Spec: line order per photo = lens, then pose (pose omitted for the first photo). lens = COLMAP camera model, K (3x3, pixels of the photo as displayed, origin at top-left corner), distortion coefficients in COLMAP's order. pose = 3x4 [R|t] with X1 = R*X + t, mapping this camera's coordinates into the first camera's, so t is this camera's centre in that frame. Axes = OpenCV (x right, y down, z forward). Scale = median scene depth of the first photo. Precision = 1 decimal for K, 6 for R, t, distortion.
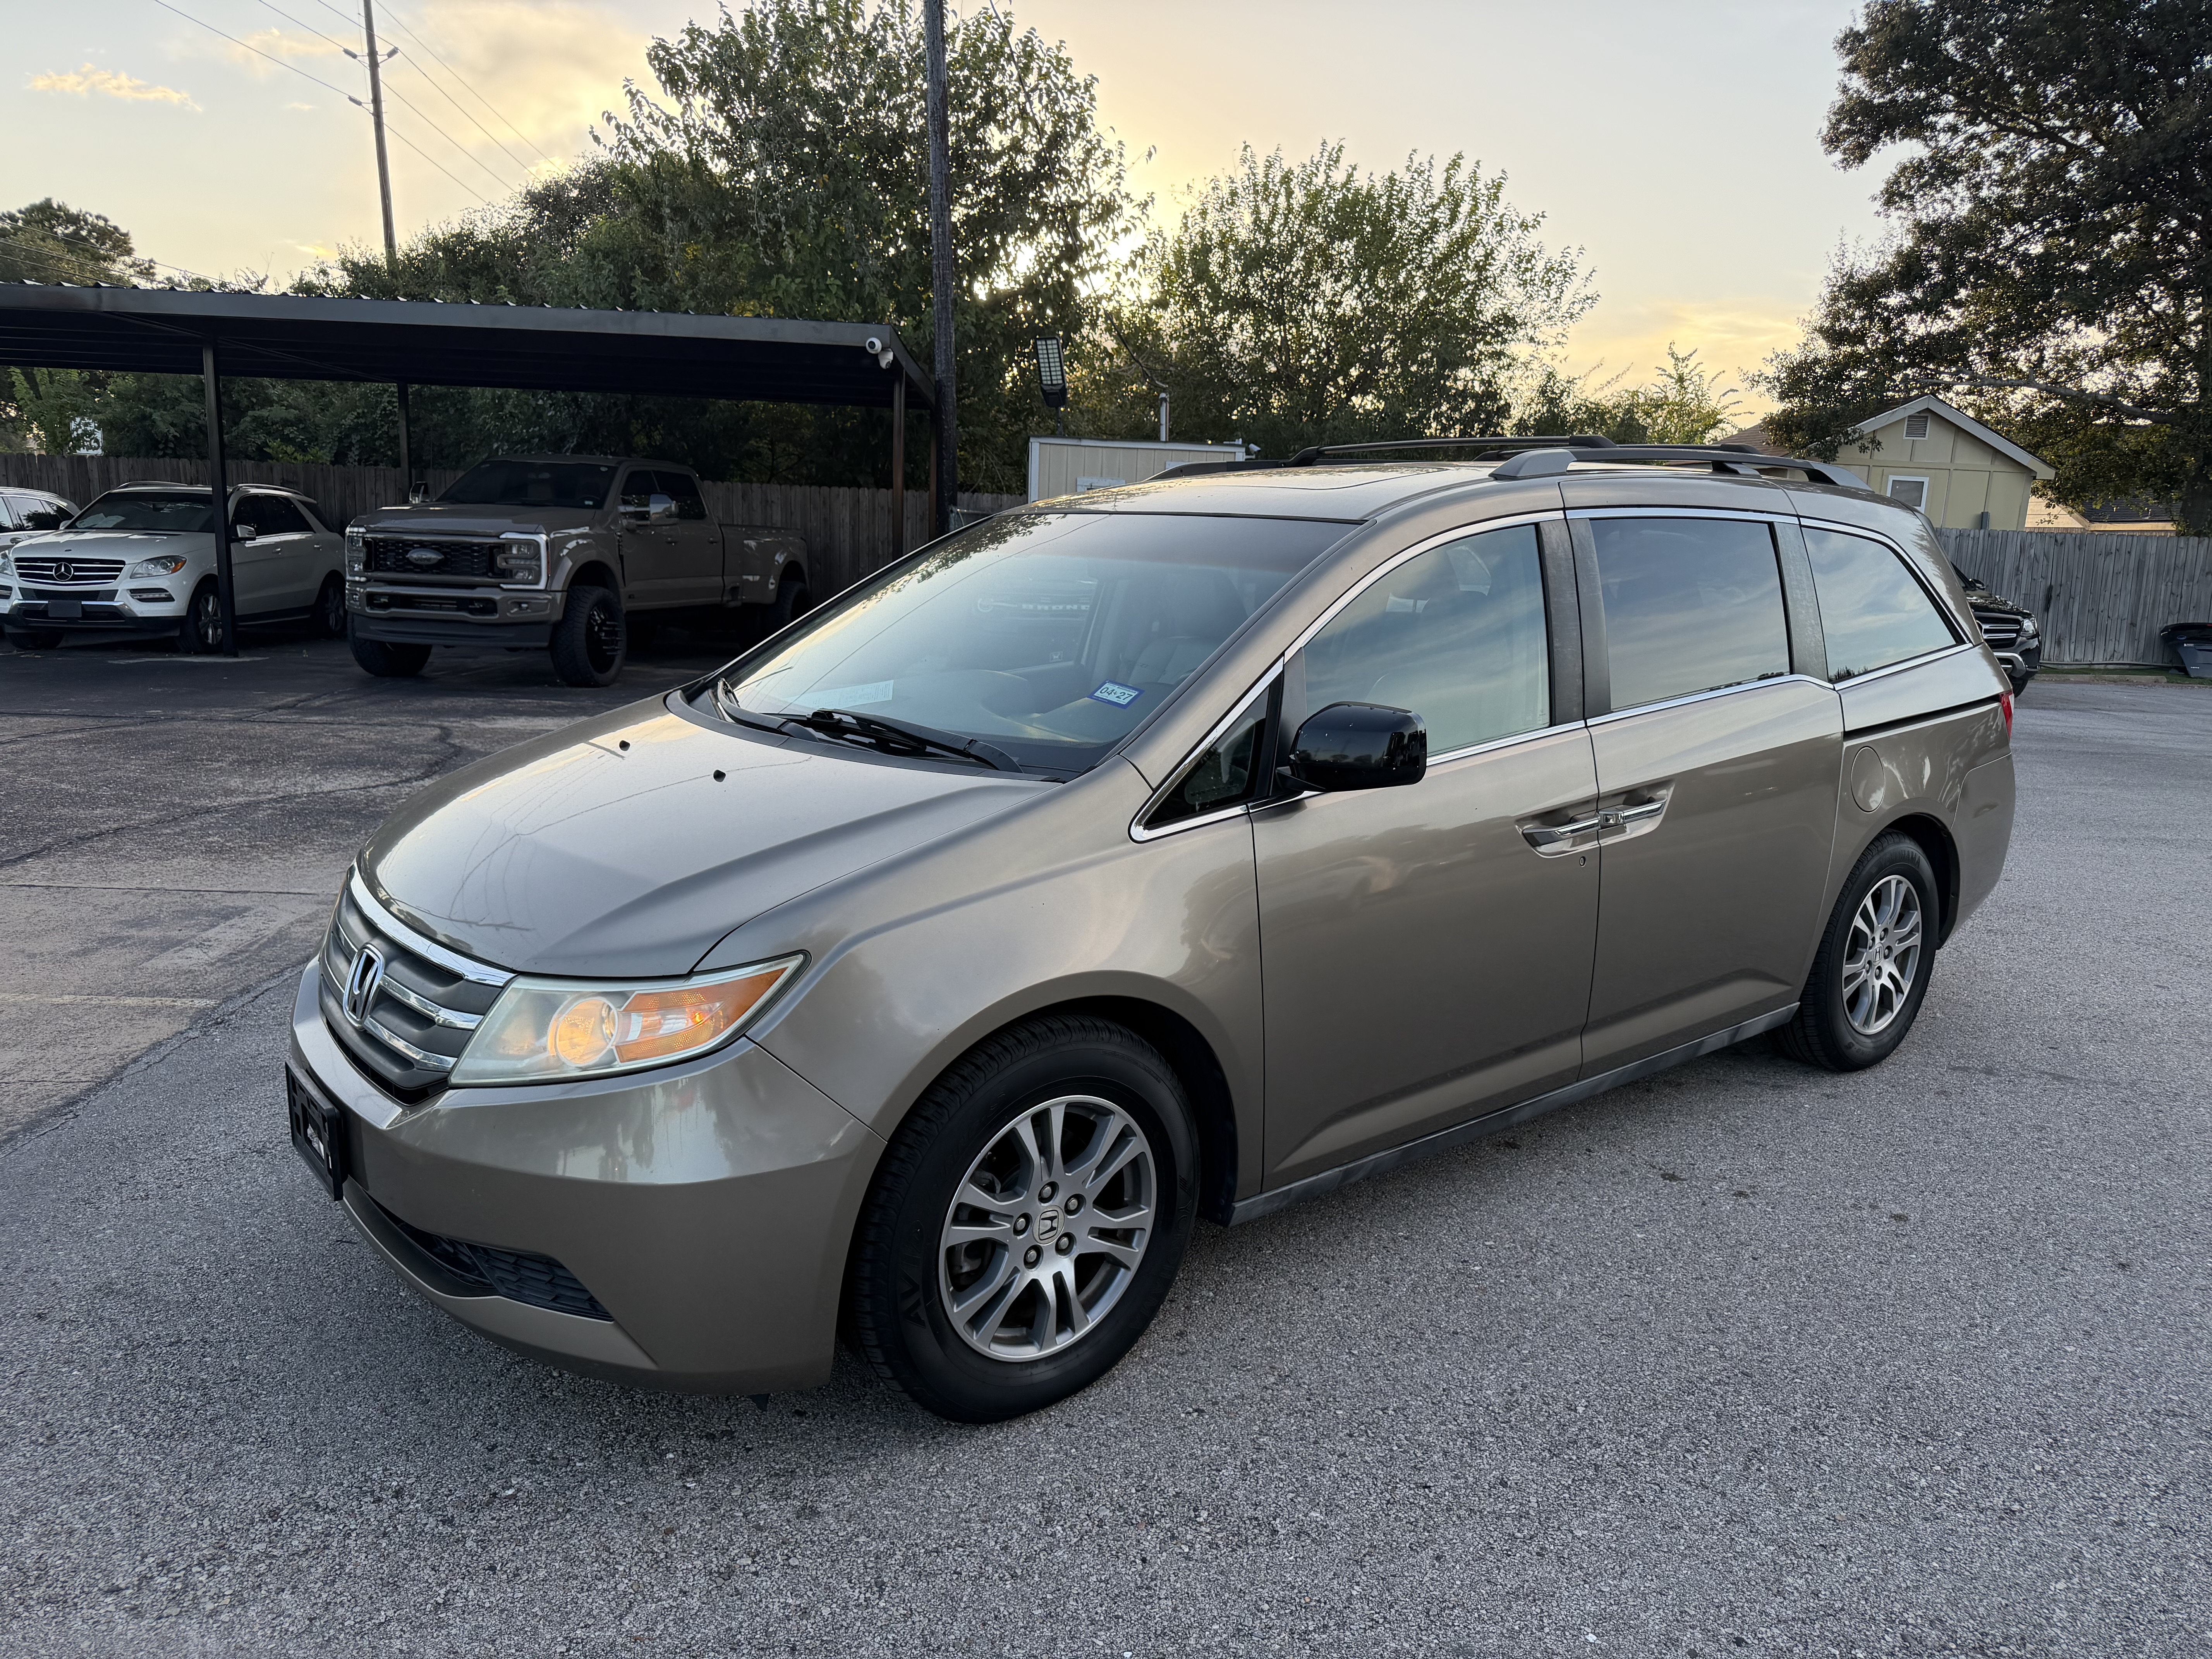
lens RADIAL K [[1571.4, 0, 1115.9], [0, 1571.4, 825.9], [0, 0, 1]] dist [0.010558, -0.019795]
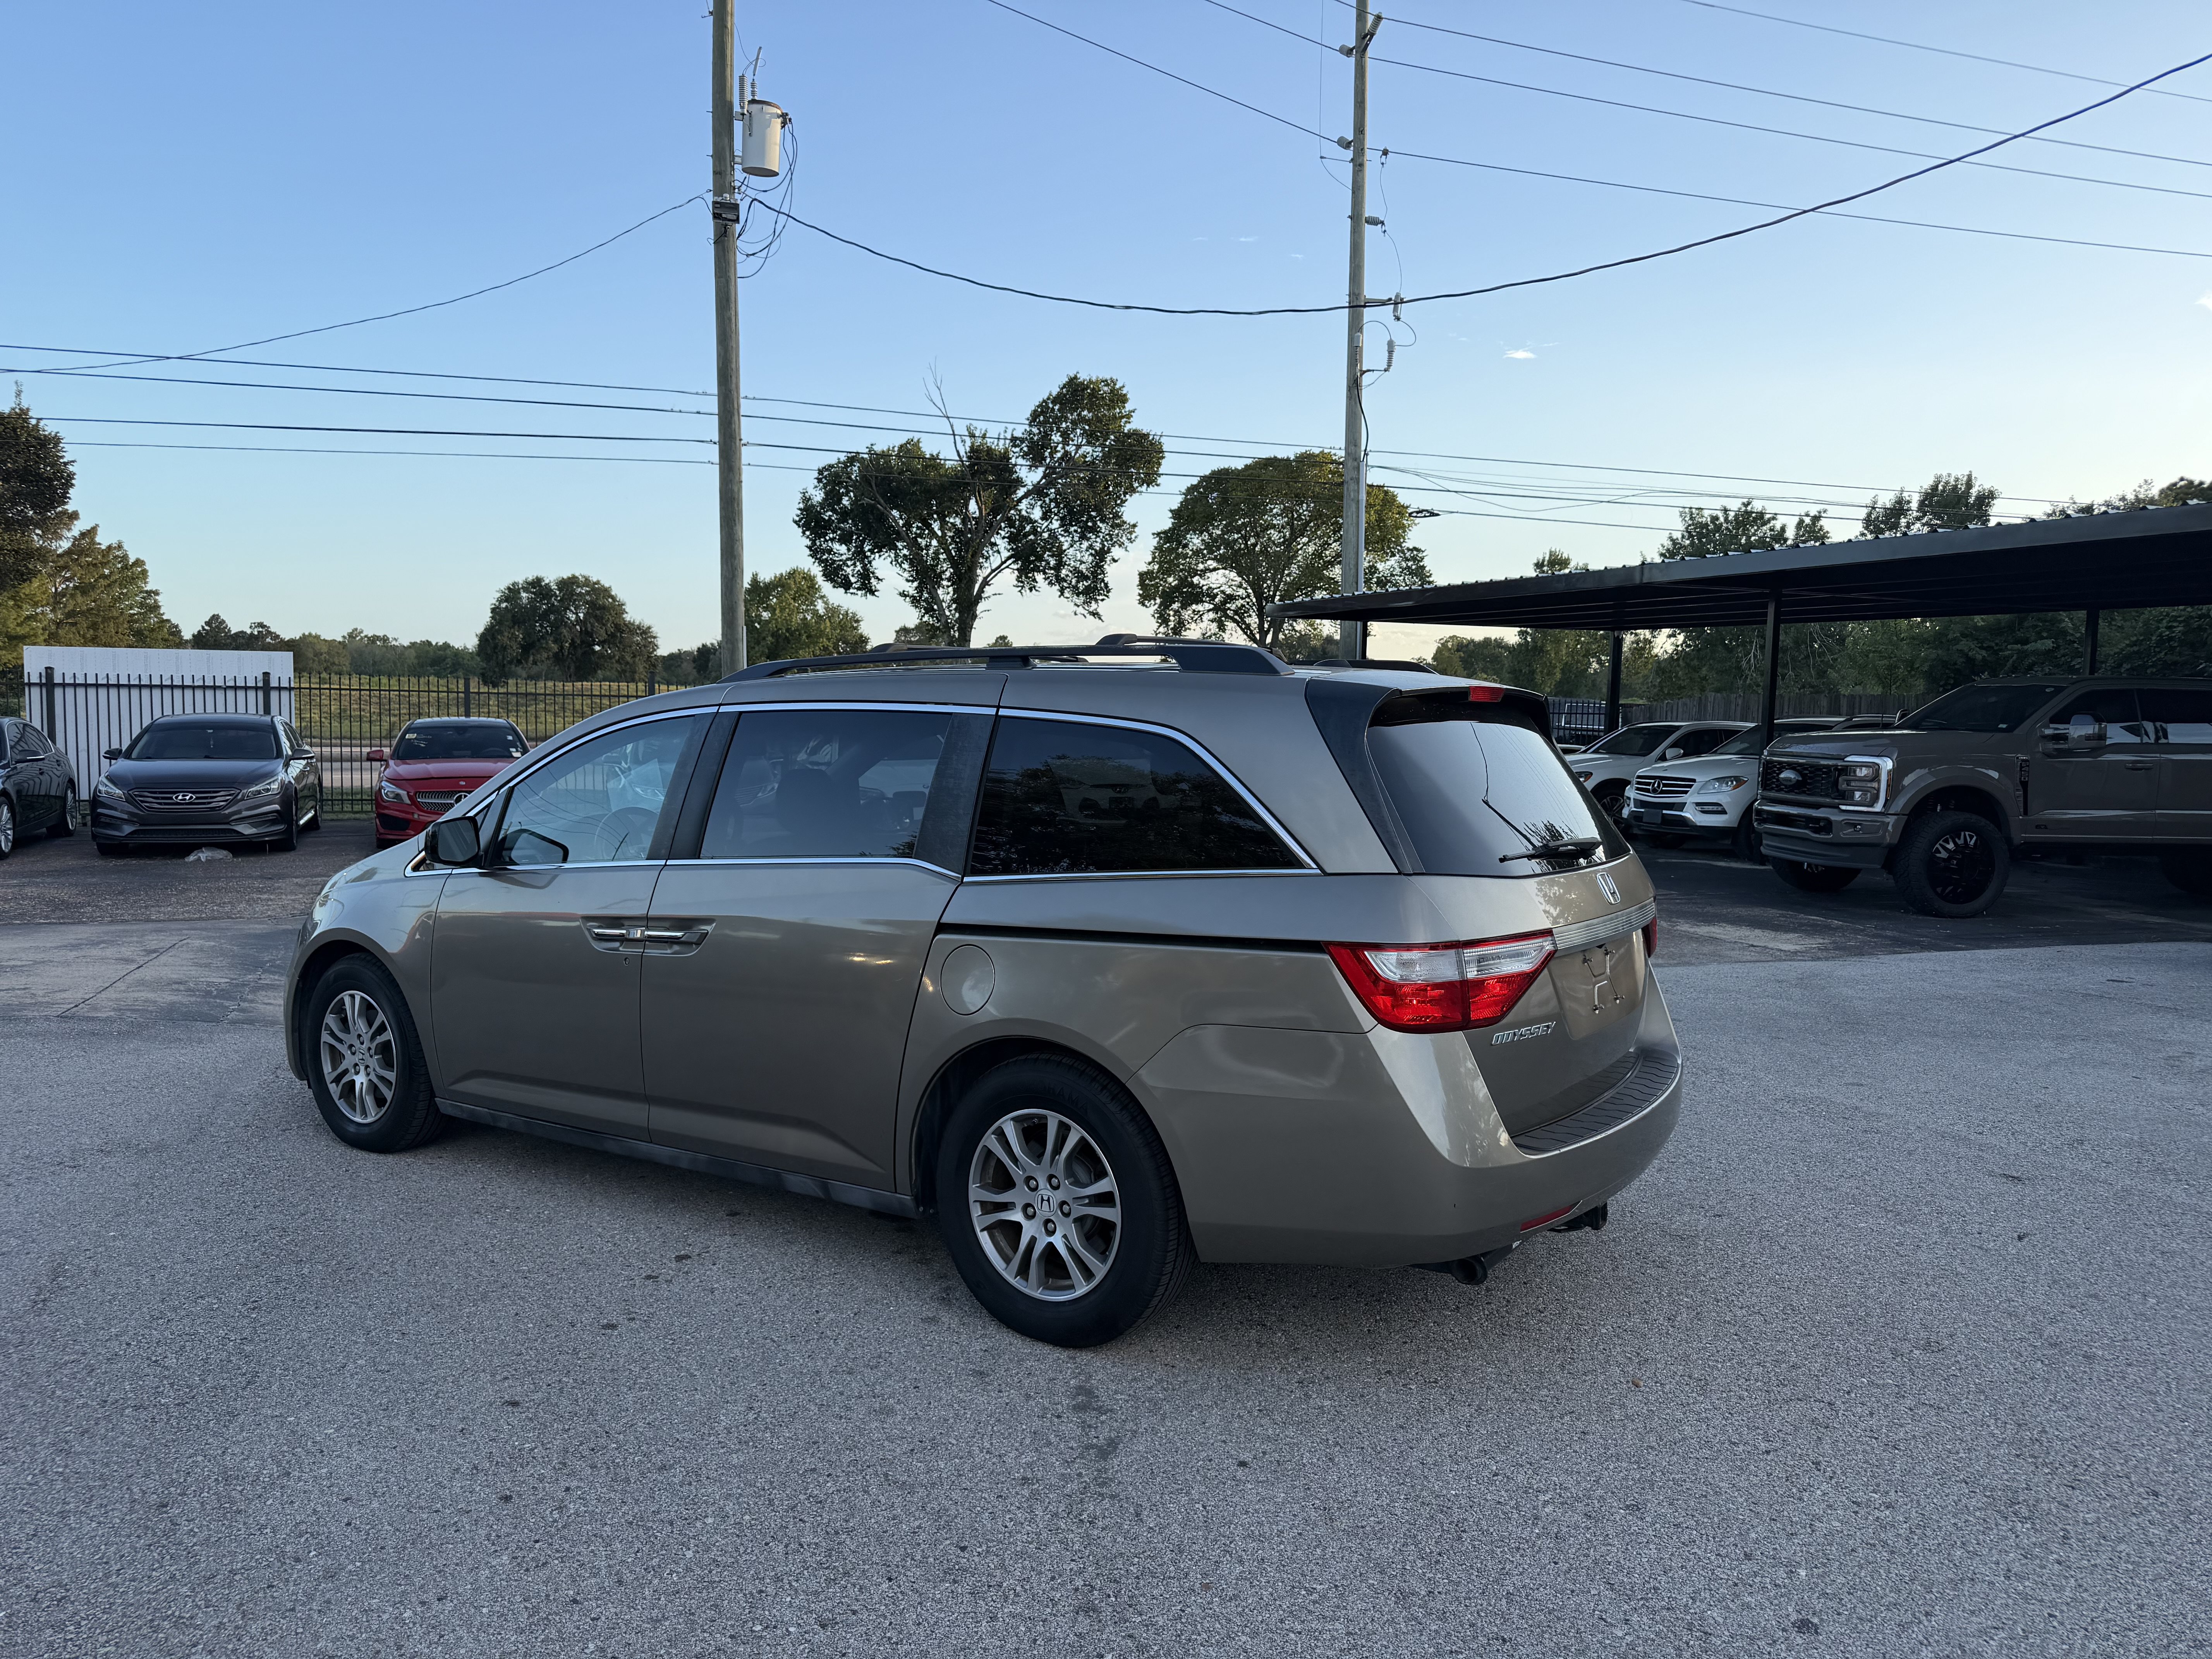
lens RADIAL K [[1536.6, 0, 1102.4], [0, 1536.6, 839.9], [0, 0, 1]] dist [0.132740, -0.214817]
pose [[0.289670, 0.052738, -0.955672, 1.011908], [-0.185970, 0.982553, -0.002148, -0.091837], [0.938886, 0.178349, 0.294424, 0.585387]]
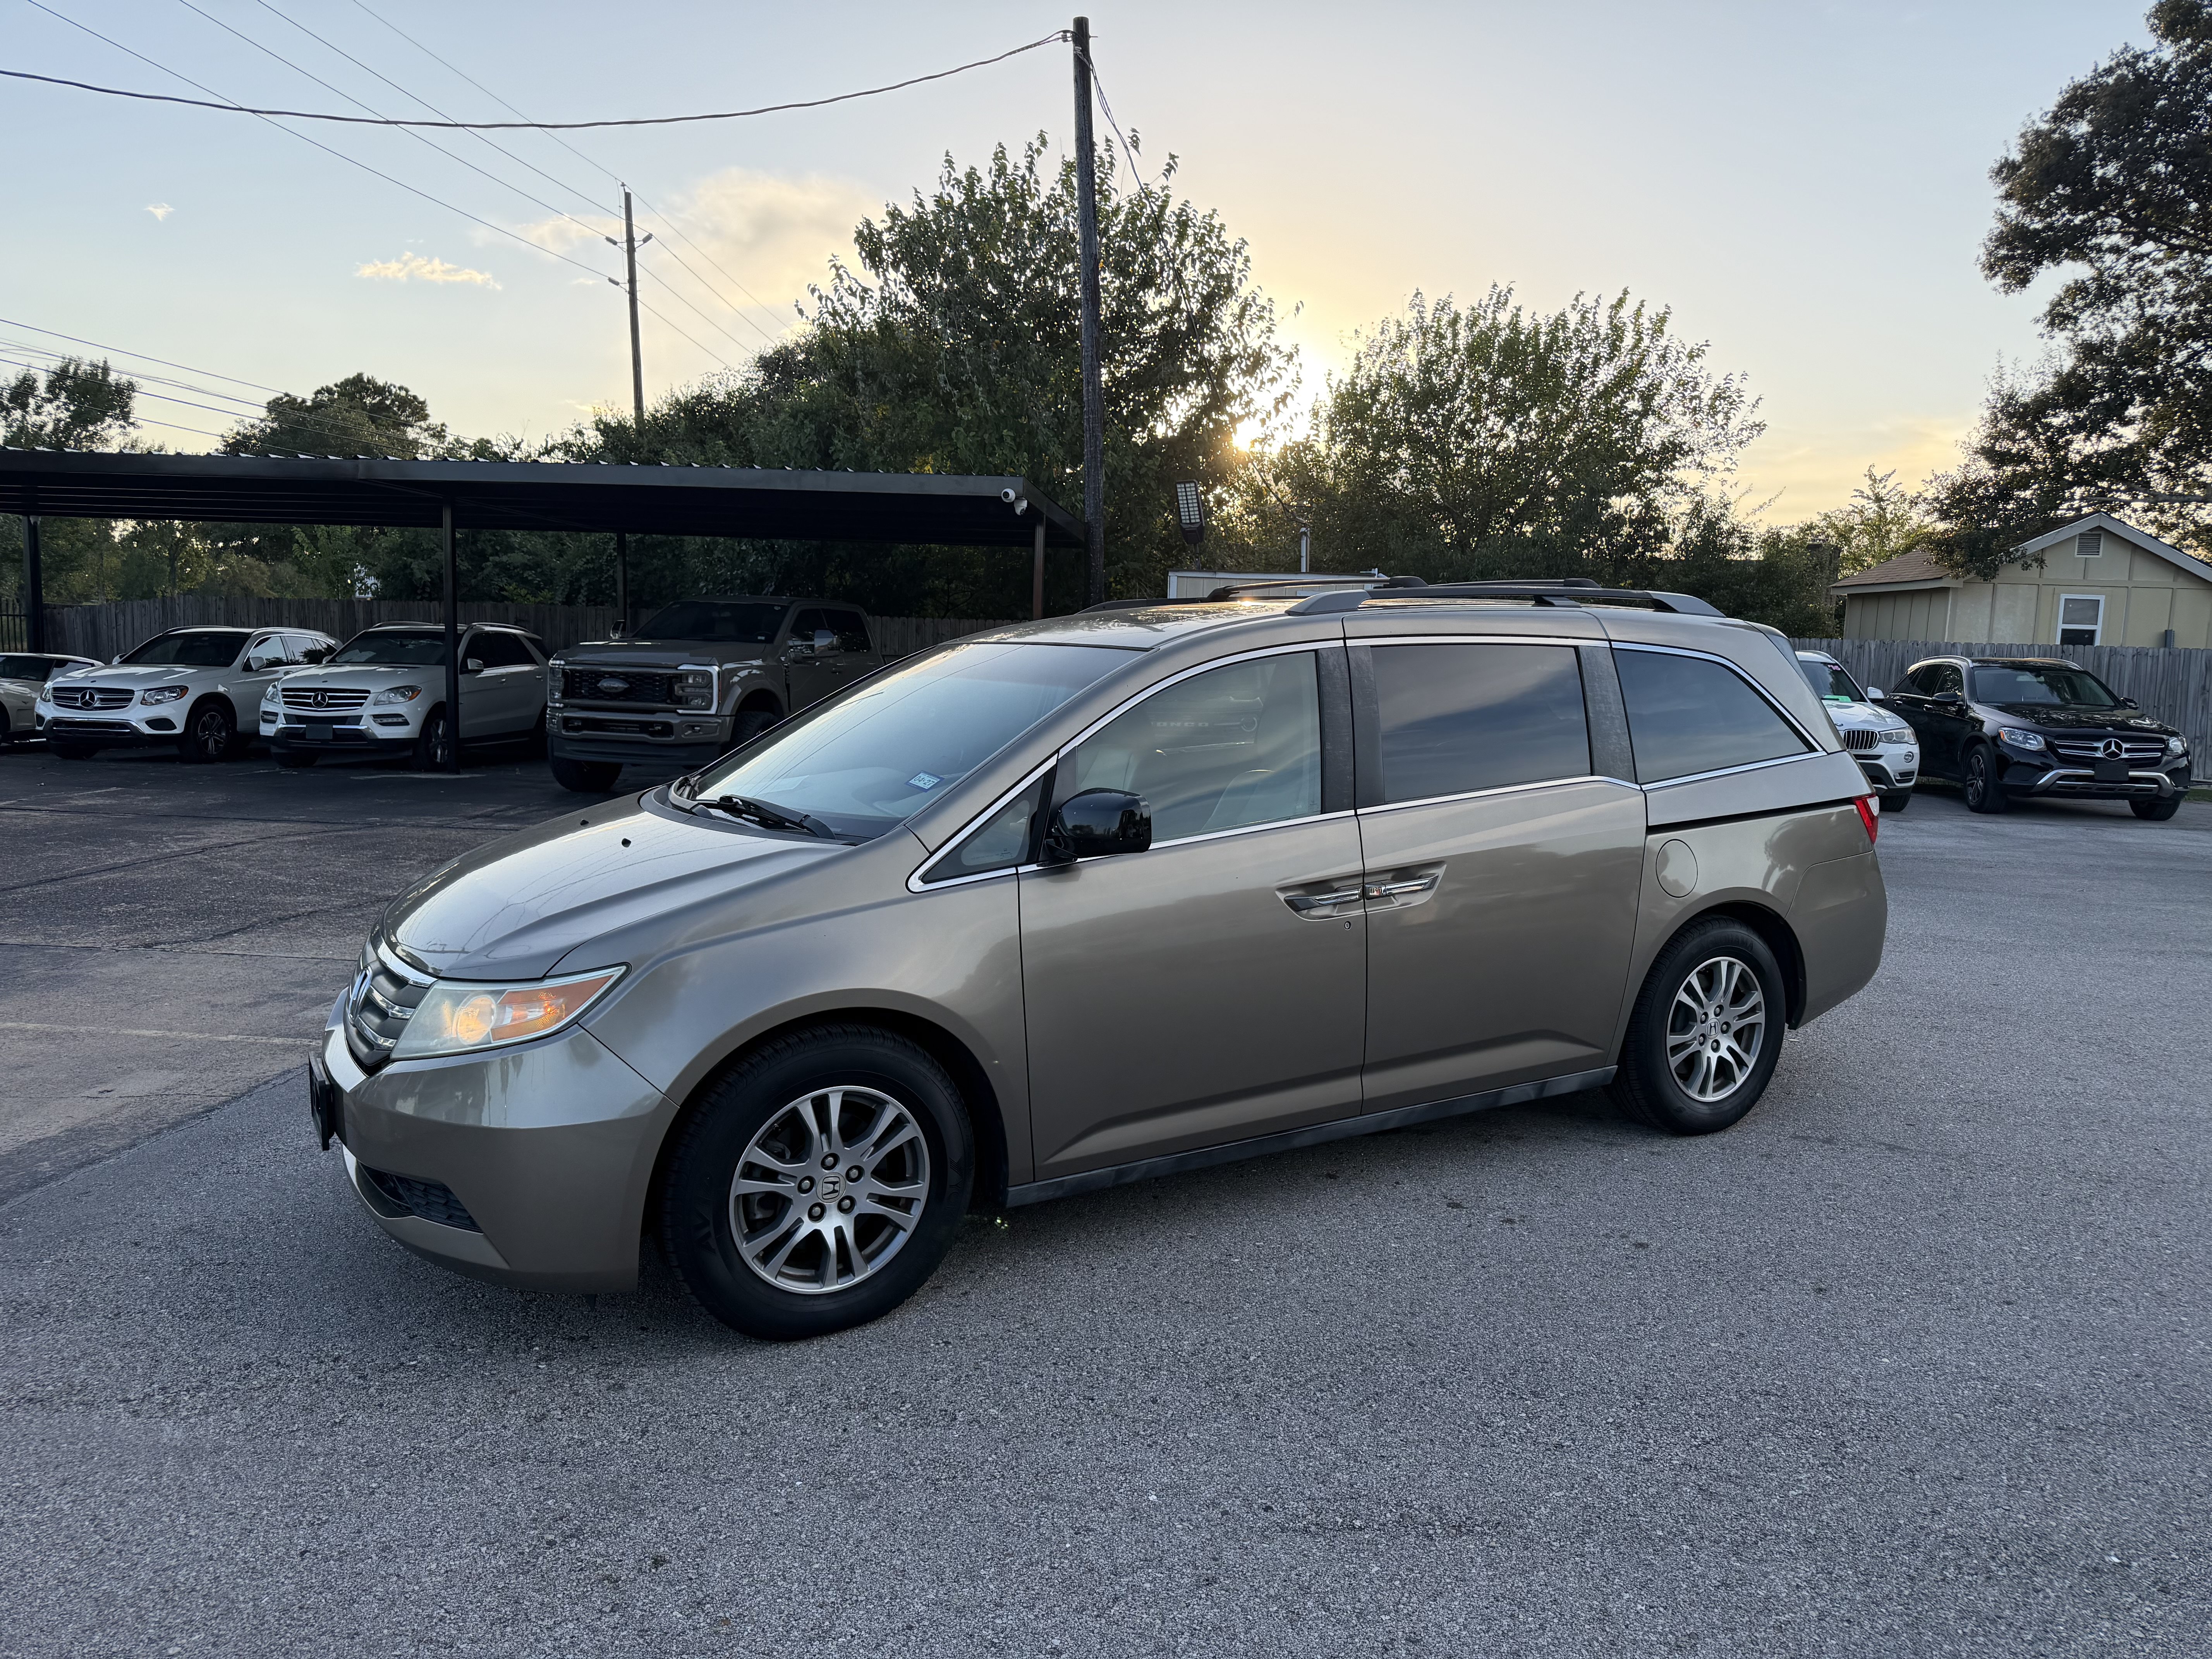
lens RADIAL K [[1559.8, 0, 1119.6], [0, 1559.8, 816.2], [0, 0, 1]] dist [0.029640, -0.043458]
pose [[0.990842, 0.004778, -0.134944, 0.170774], [-0.016159, 0.996387, -0.083373, 0.024298], [0.134058, 0.084790, 0.987339, -0.125268]]
